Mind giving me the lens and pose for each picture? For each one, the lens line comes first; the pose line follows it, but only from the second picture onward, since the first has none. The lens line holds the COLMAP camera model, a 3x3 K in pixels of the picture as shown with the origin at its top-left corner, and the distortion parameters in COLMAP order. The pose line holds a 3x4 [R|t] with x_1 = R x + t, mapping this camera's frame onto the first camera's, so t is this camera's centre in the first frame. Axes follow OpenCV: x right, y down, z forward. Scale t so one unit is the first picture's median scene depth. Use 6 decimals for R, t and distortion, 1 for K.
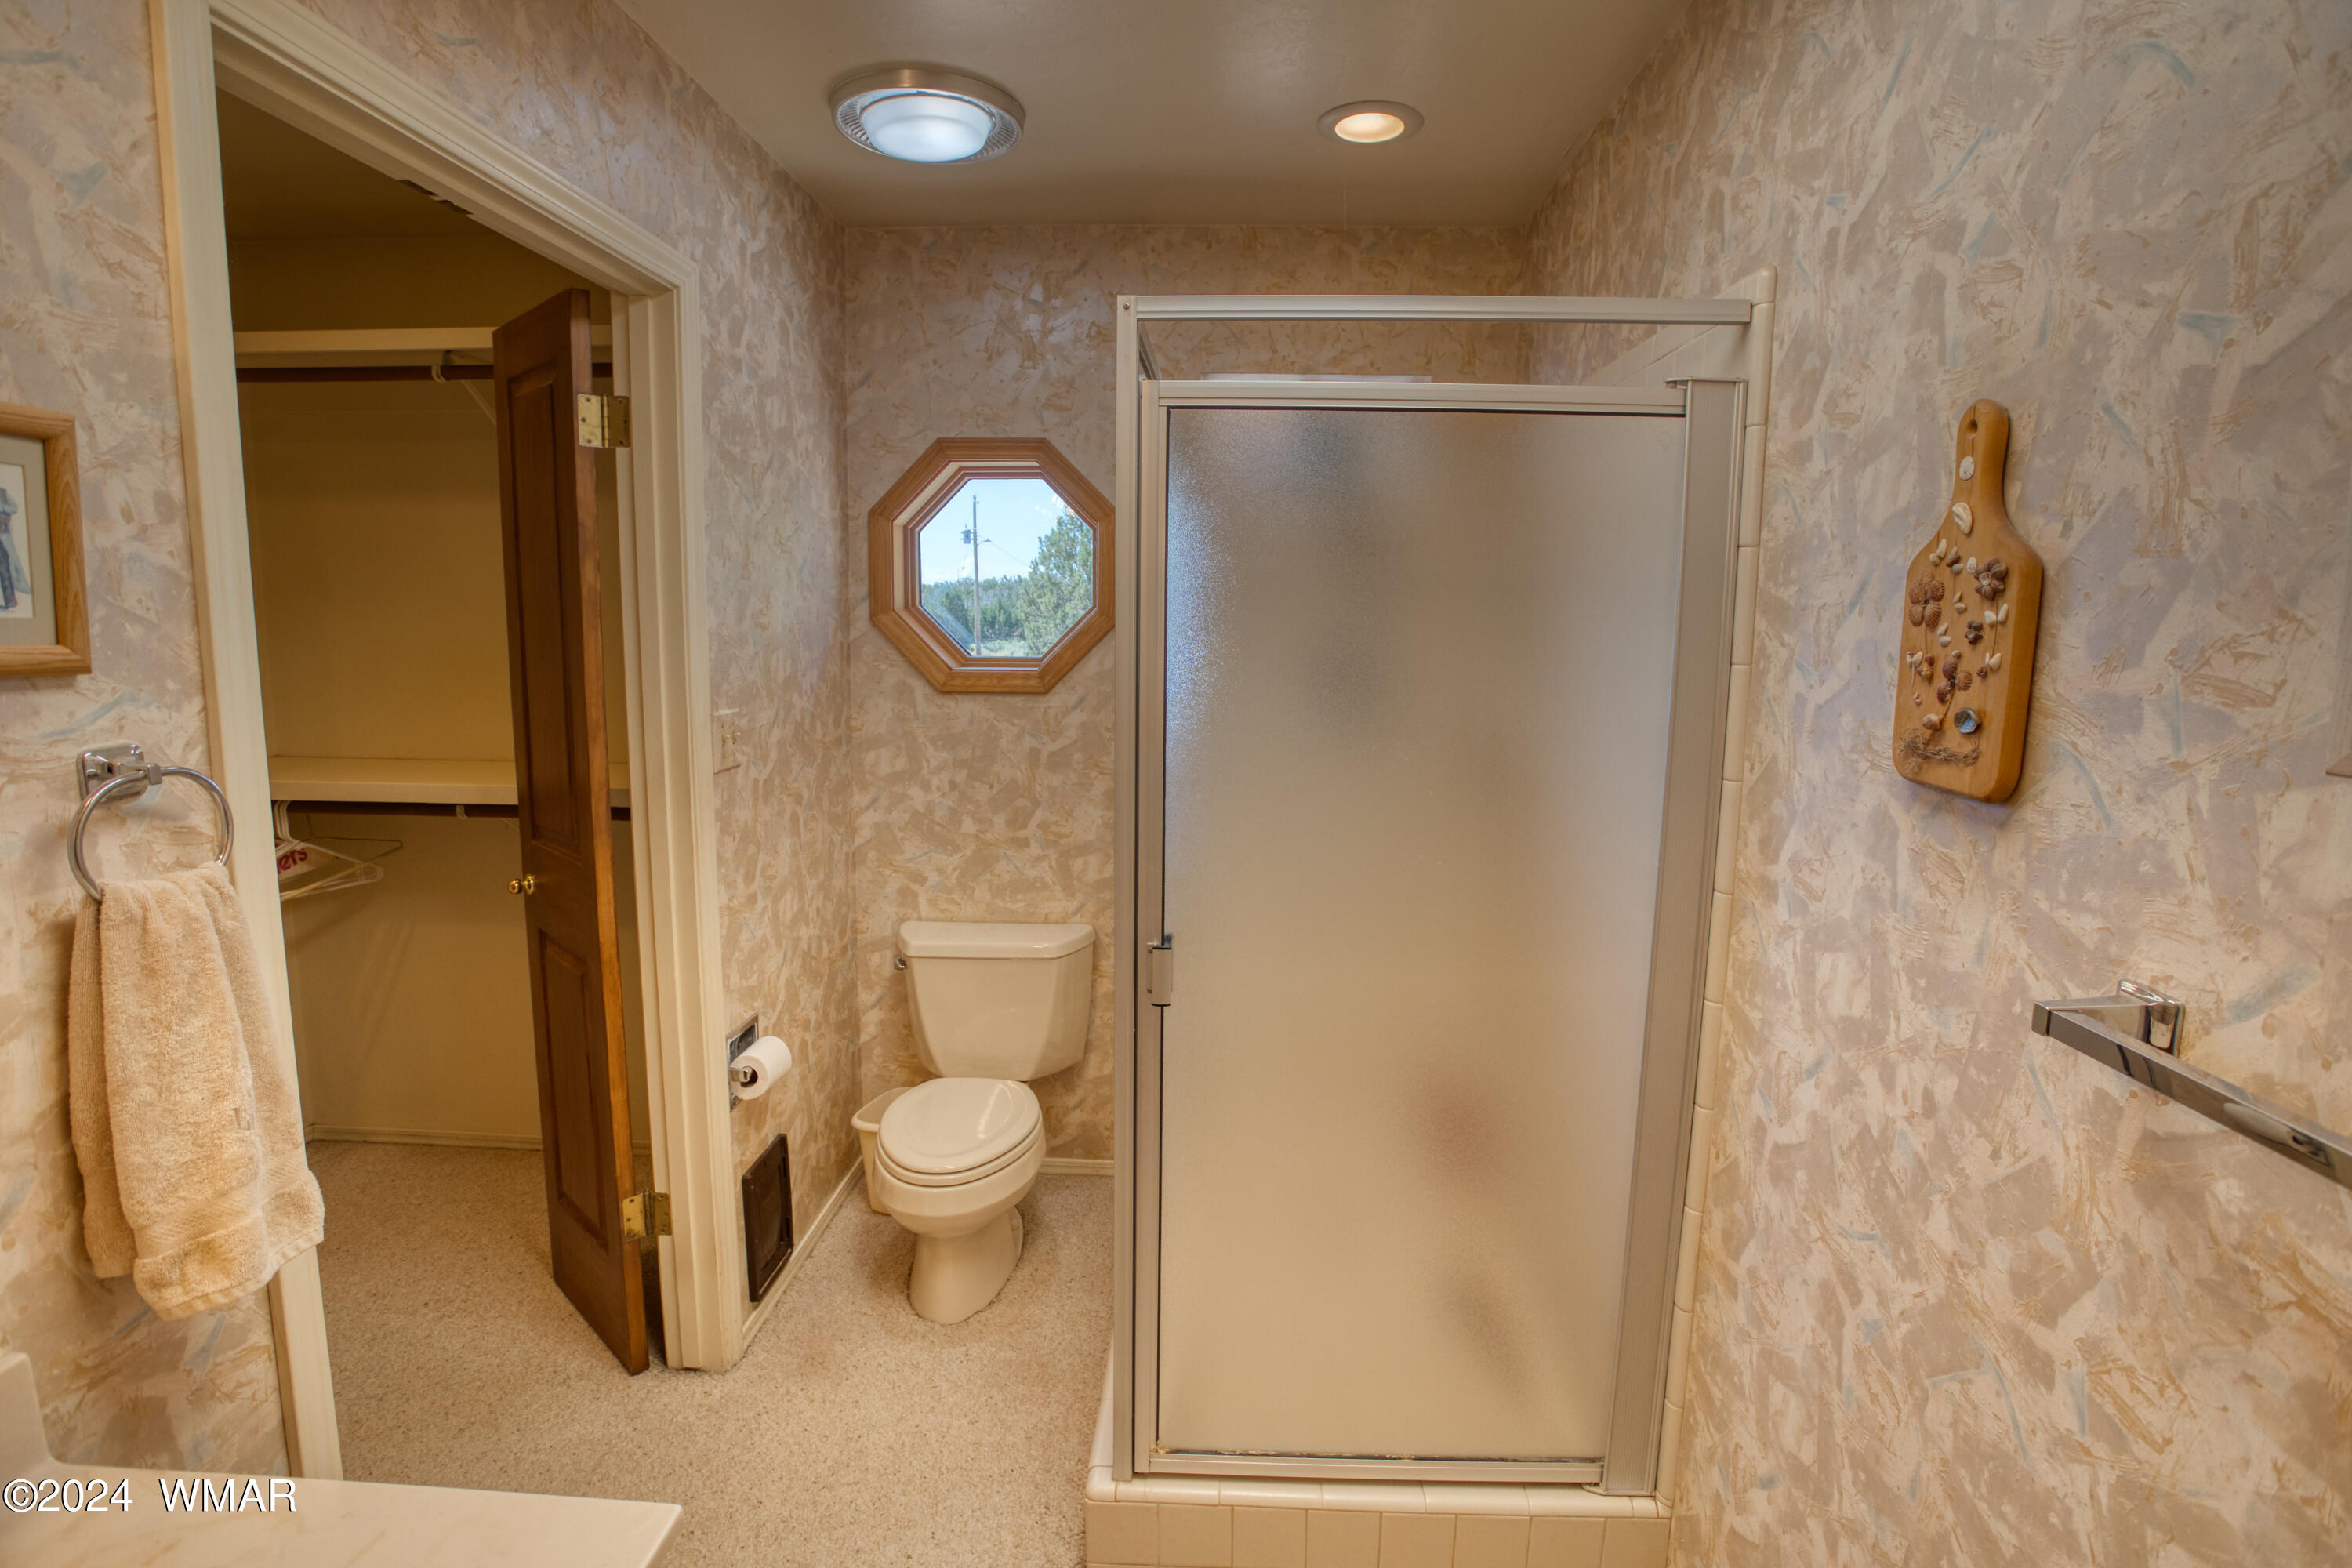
lens RADIAL K [[1150.8, 0, 1201.8], [0, 1150.8, 761.3], [0, 0, 1]] dist [-0.071536, 0.023168]
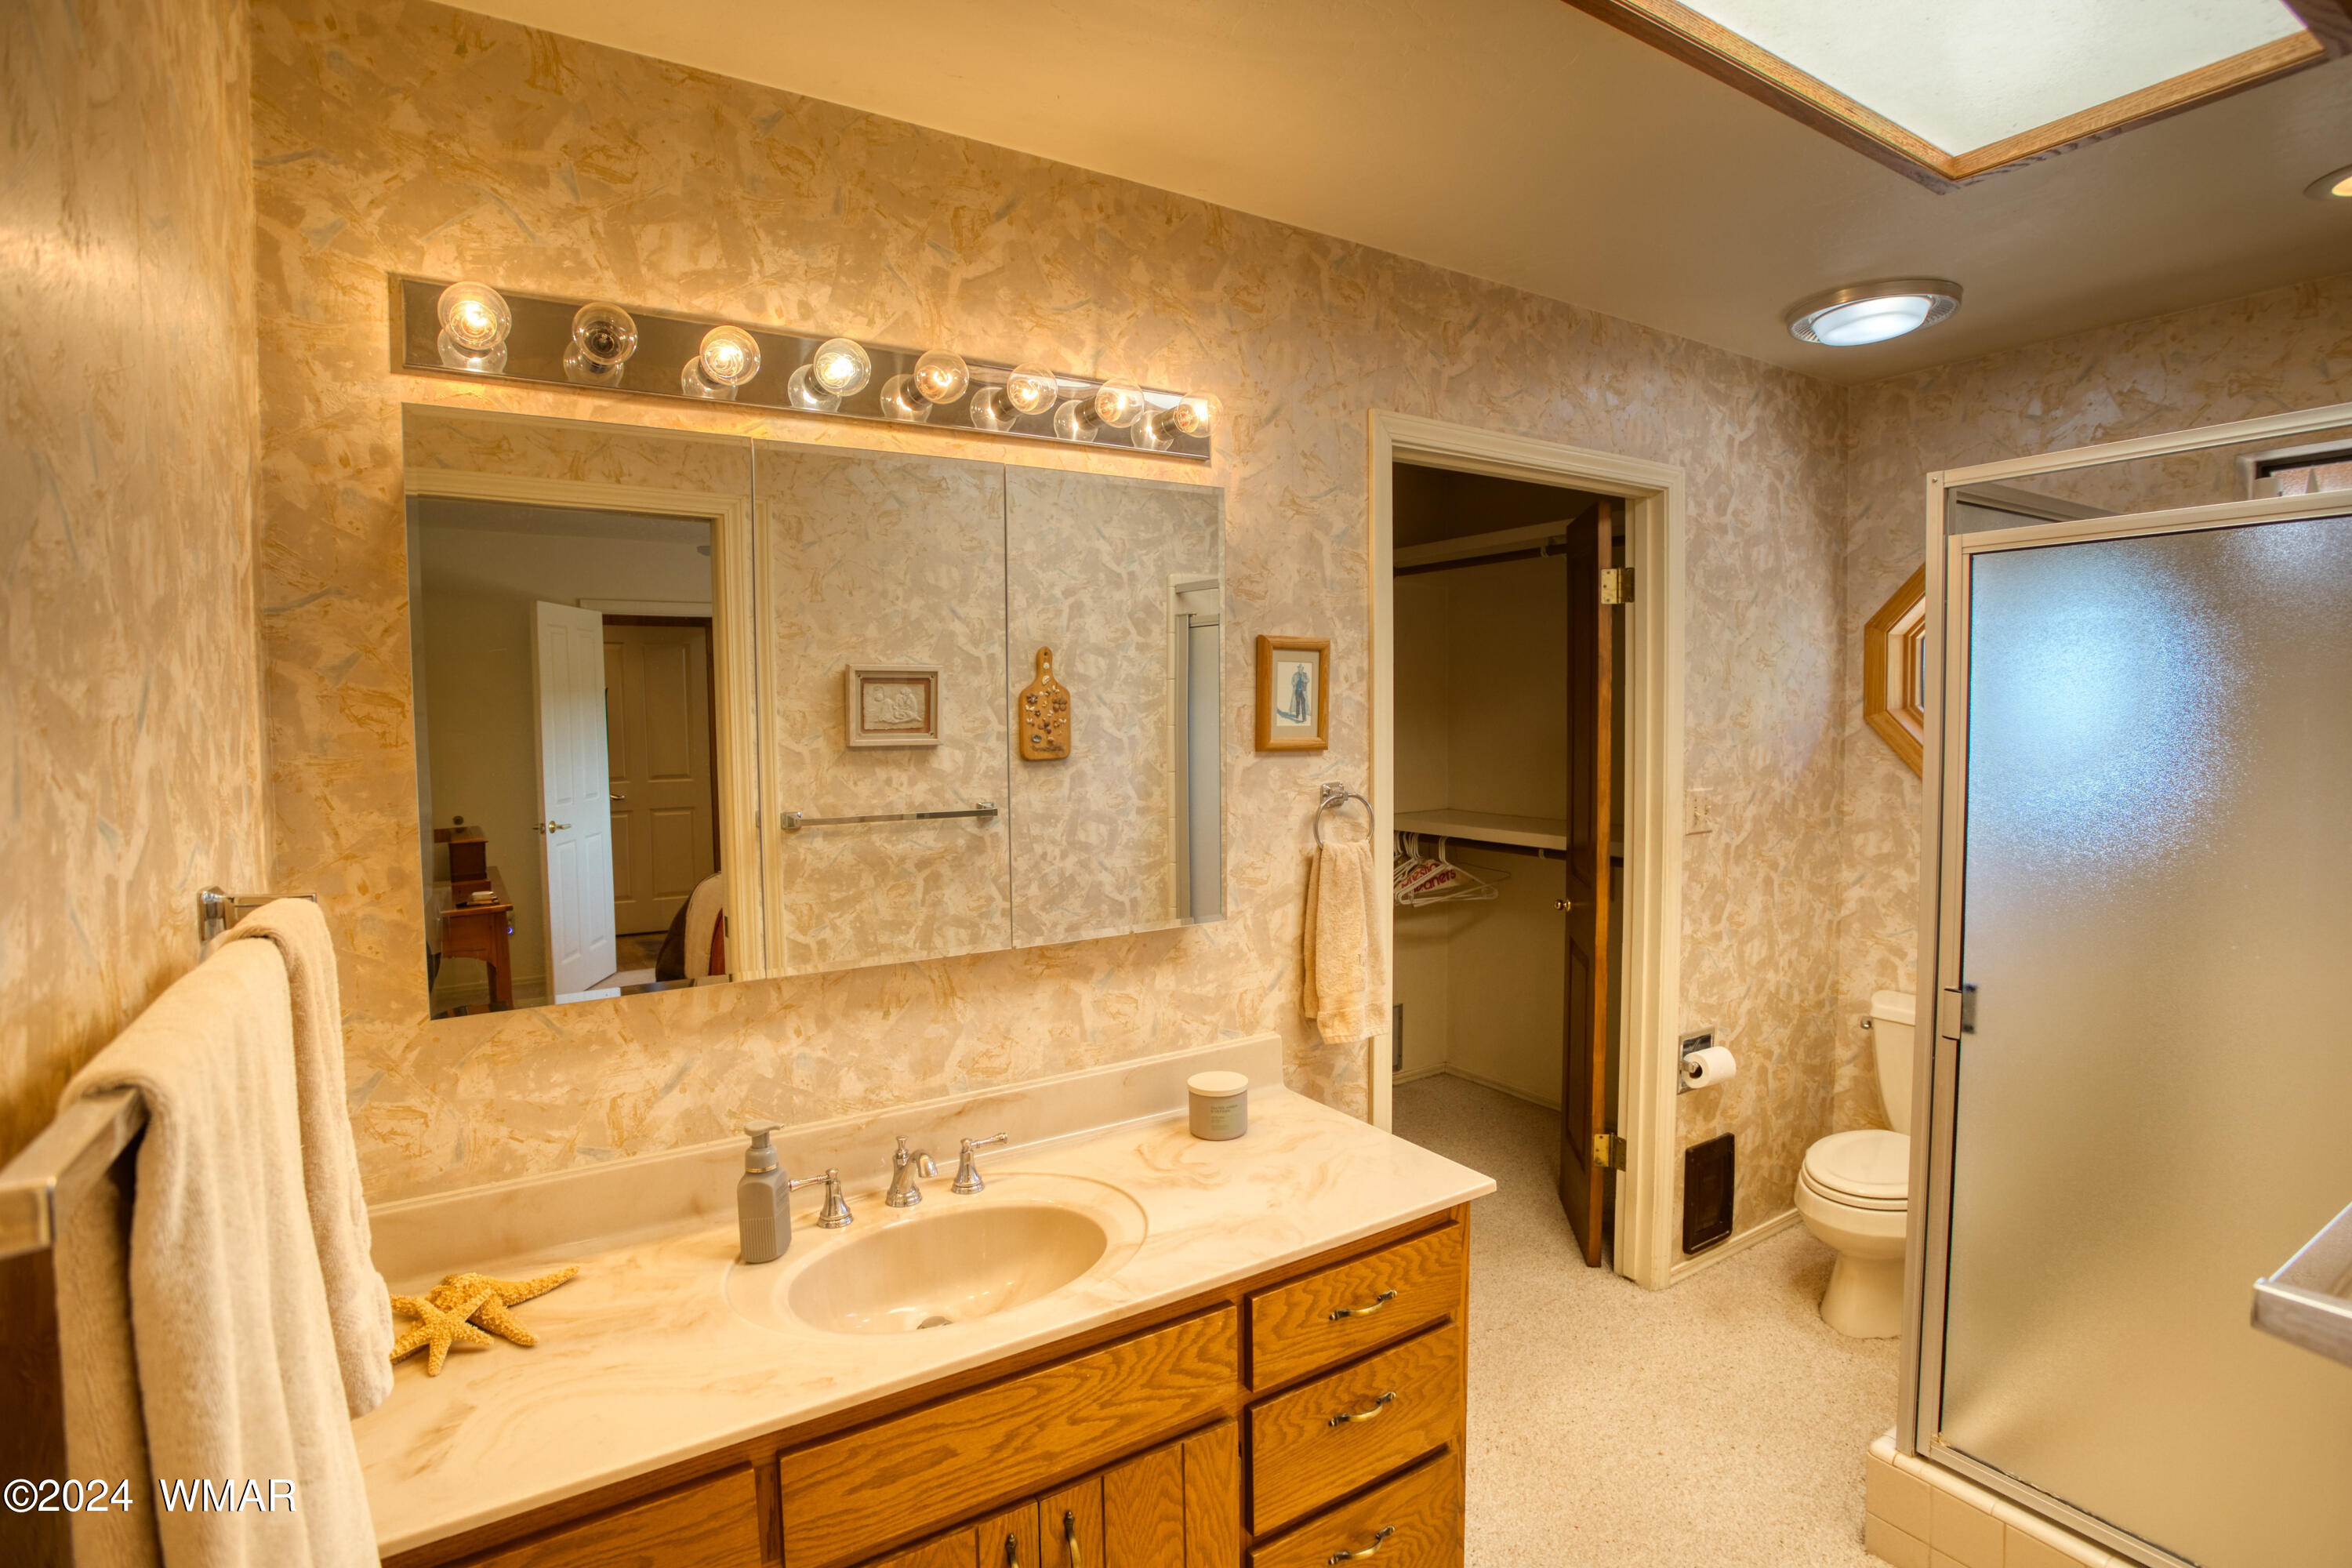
lens RADIAL K [[1150.8, 0, 1172.1], [0, 1150.8, 777.0], [0, 0, 1]] dist [-0.071536, 0.023168]
pose [[0.562409, 0.032323, -0.826227, 0.333469], [-0.086584, 0.996044, -0.019970, 0.022165], [0.822313, 0.082769, 0.562983, -0.259702]]
